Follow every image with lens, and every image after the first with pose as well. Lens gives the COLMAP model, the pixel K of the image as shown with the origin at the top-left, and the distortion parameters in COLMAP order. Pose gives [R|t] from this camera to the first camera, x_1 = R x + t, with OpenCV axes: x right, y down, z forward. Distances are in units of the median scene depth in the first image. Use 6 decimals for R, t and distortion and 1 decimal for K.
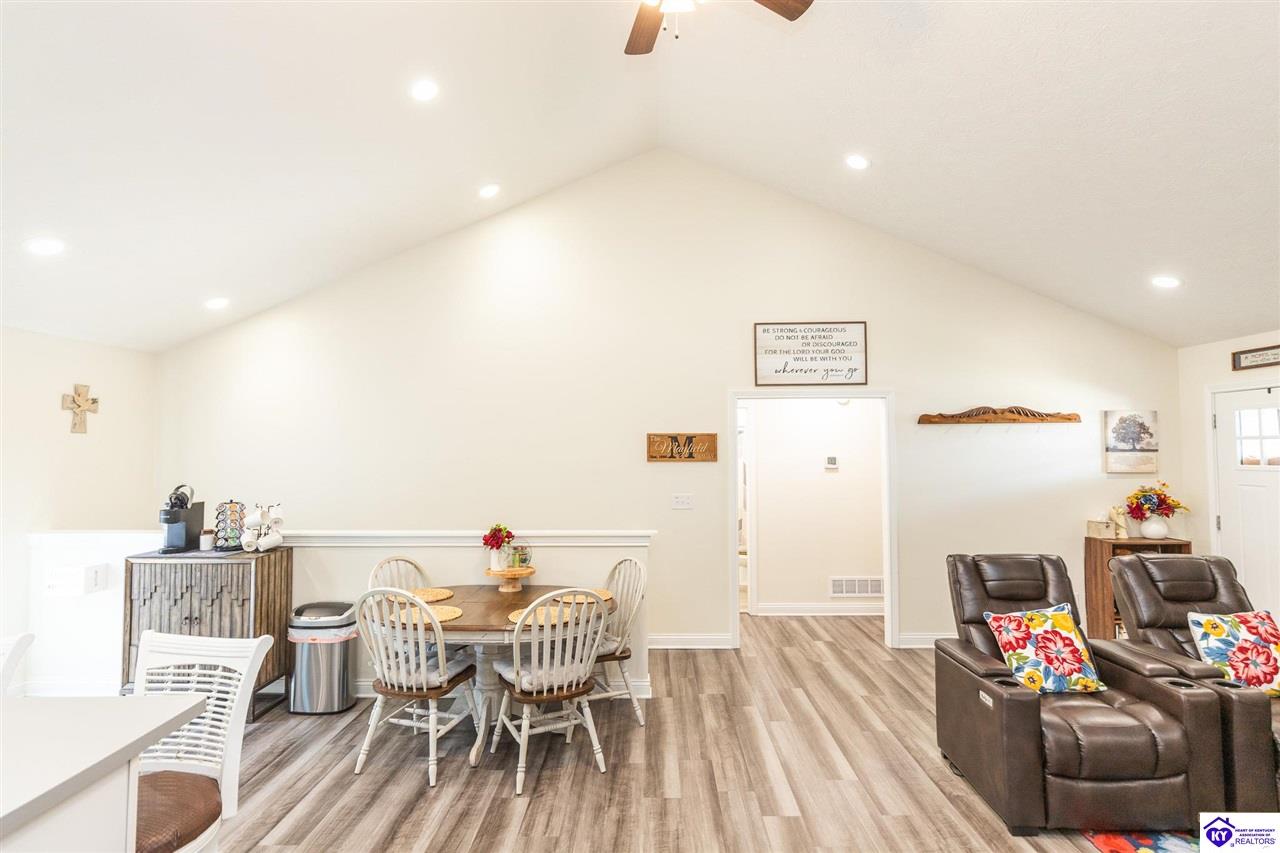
lens RADIAL K [[618.2, 0, 640.7], [0, 618.2, 427.3], [0, 0, 1]] dist [0.002803, -0.000475]
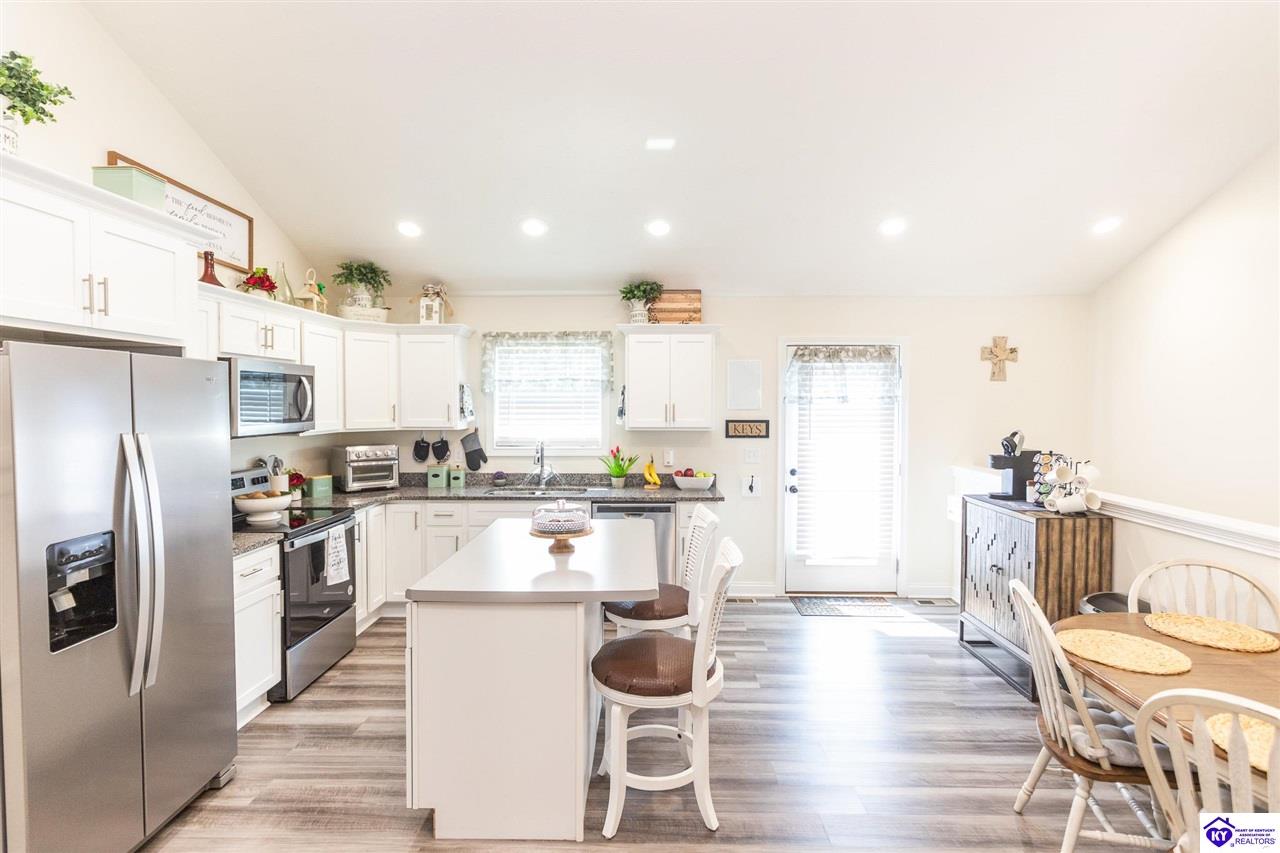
lens RADIAL K [[618.2, 0, 640.0], [0, 618.2, 424.8], [0, 0, 1]] dist [0.002803, -0.000475]
pose [[0.000867, 0.037884, -0.999282, 0.221219], [0.037343, 0.998584, 0.037890, 0.024938], [0.999302, -0.037349, -0.000549, 0.416700]]
